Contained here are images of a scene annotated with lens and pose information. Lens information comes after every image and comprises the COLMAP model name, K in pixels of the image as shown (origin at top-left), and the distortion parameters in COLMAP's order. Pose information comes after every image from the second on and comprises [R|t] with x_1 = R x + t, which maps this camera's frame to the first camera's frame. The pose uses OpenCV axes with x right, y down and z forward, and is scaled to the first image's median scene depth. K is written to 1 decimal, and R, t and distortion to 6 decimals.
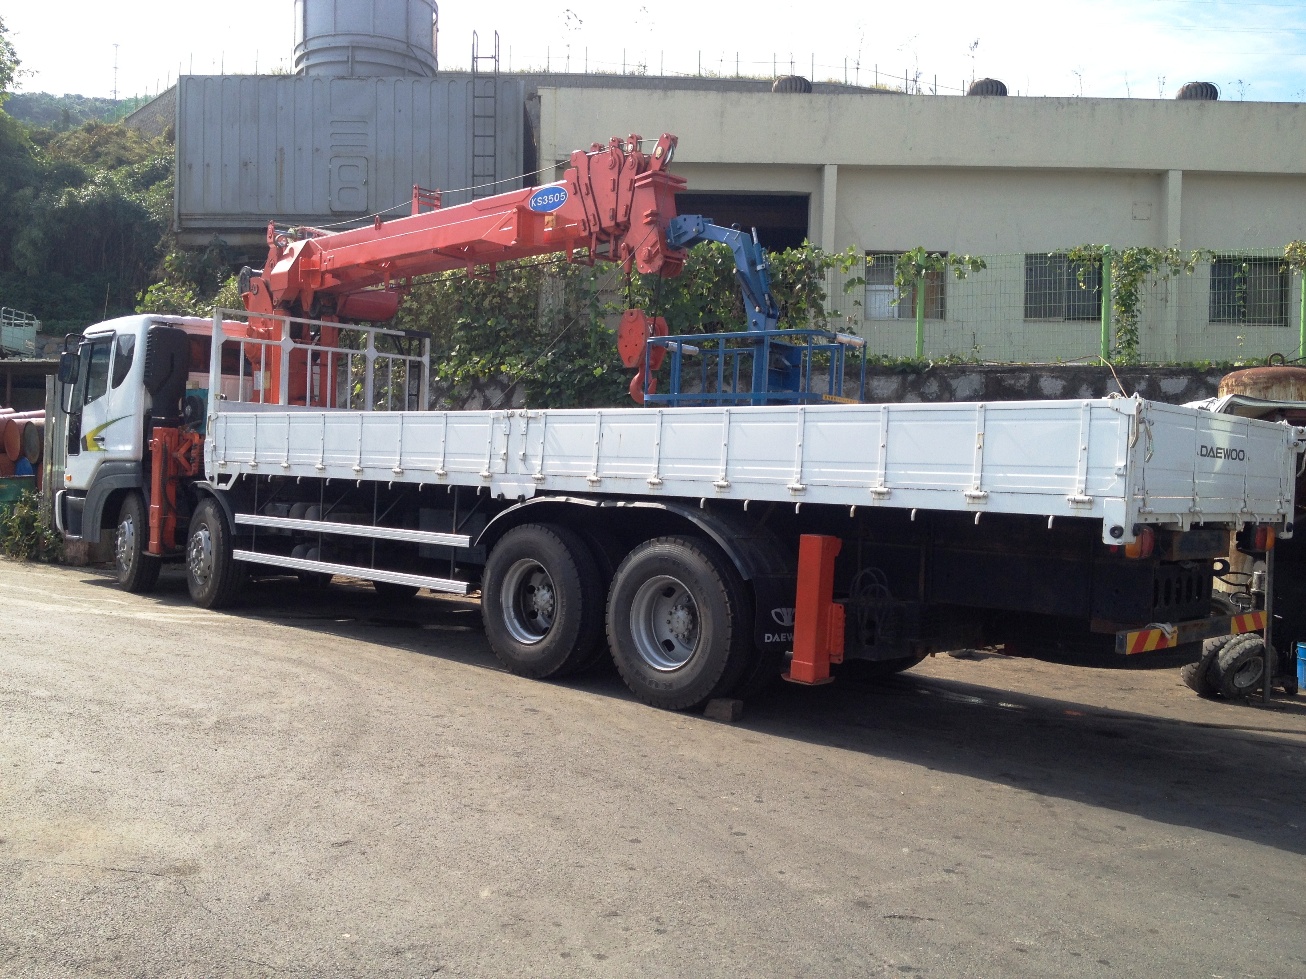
lens RADIAL K [[1229.3, 0, 639.9], [0, 1229.3, 485.2], [0, 0, 1]] dist [0.152258, -0.355134]
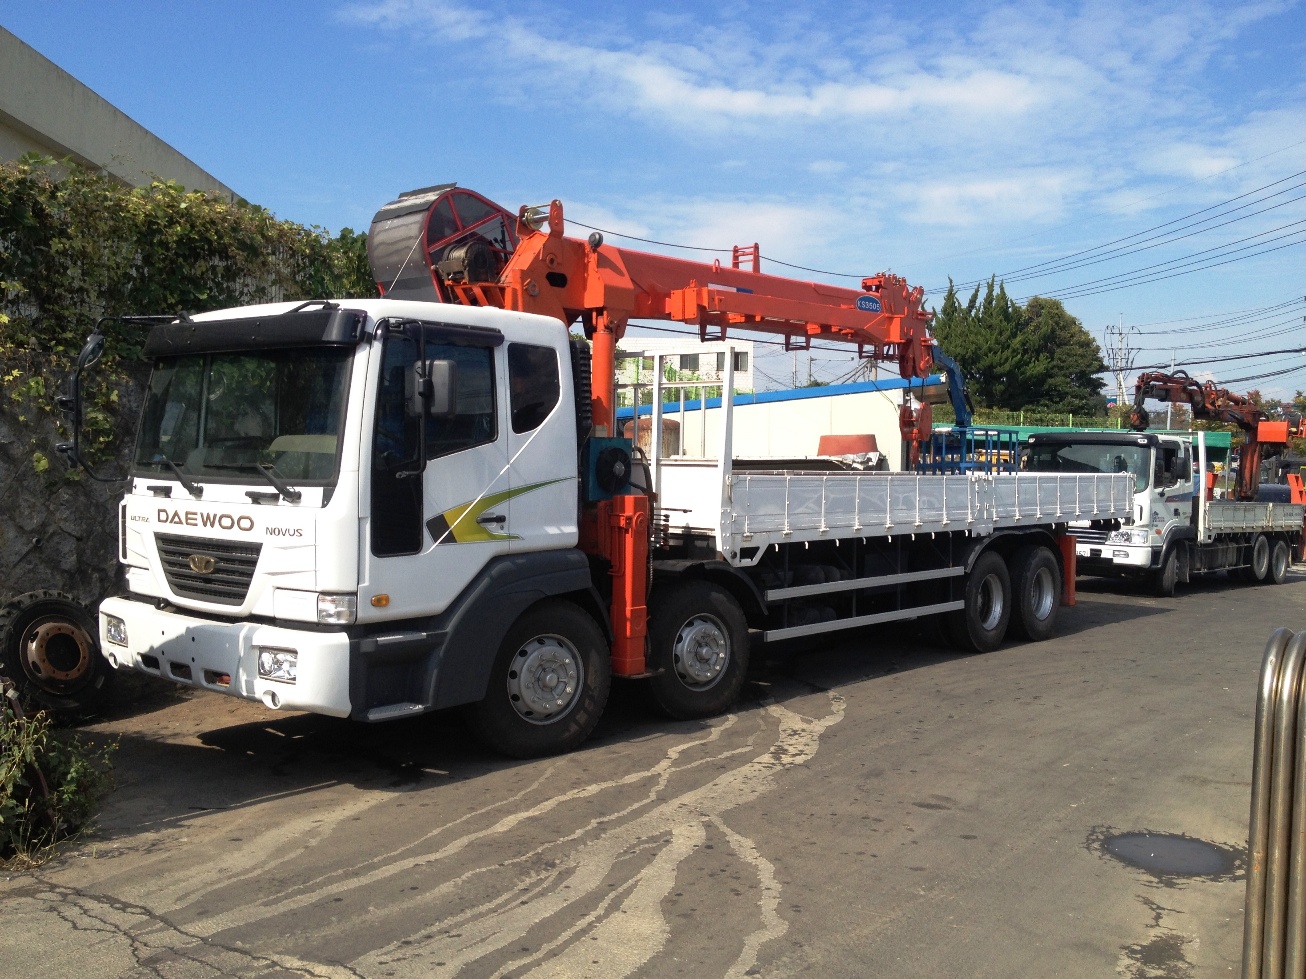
lens RADIAL K [[1235.5, 0, 646.1], [0, 1235.5, 492.7], [0, 0, 1]] dist [0.154270, -0.364160]
pose [[-0.072846, -0.028038, 0.996949, -1.637164], [0.033348, 0.998977, 0.030531, -0.104410], [-0.996786, 0.035470, -0.071836, 1.577801]]
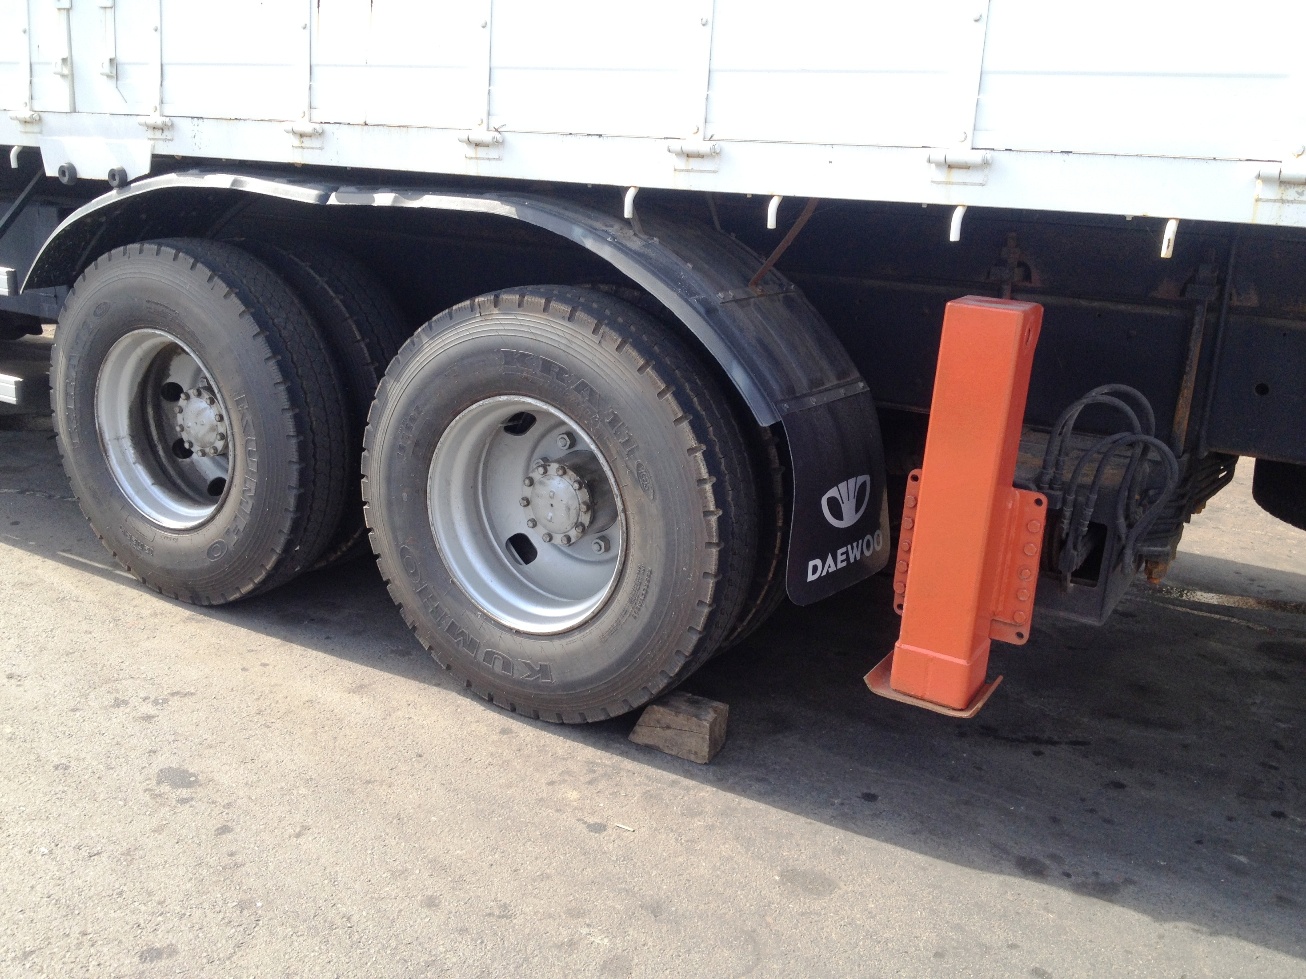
lens RADIAL K [[1229.3, 0, 639.9], [0, 1229.3, 485.2], [0, 0, 1]] dist [0.152258, -0.355134]
pose [[0.975820, -0.058098, 0.210711, -0.023445], [-0.001539, 0.962177, 0.272420, -0.004036], [-0.218569, -0.266157, 0.938823, 0.578800]]
